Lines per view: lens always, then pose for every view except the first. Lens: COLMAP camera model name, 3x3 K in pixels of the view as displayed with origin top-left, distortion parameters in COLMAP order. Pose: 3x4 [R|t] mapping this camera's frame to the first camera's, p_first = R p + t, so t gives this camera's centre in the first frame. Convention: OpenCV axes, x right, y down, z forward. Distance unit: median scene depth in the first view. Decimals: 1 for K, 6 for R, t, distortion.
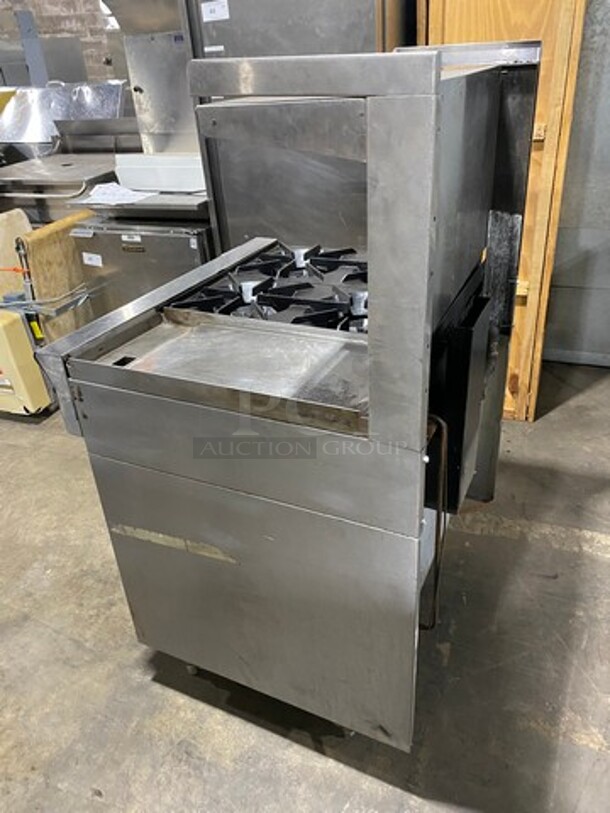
lens RADIAL K [[620.6, 0, 304.7], [0, 620.6, 405.5], [0, 0, 1]] dist [0.016096, -0.015518]
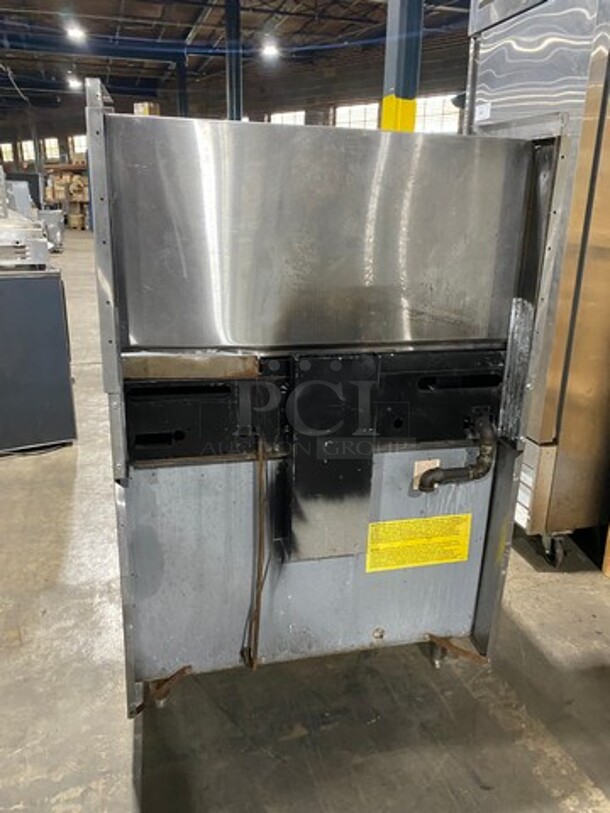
lens RADIAL K [[620.6, 0, 304.6], [0, 620.6, 404.9], [0, 0, 1]] dist [0.016096, -0.015518]
pose [[0.619960, 0.316996, -0.717748, 0.761427], [-0.442754, 0.896541, 0.013529, -0.055108], [0.647779, 0.309399, 0.696171, 0.234176]]
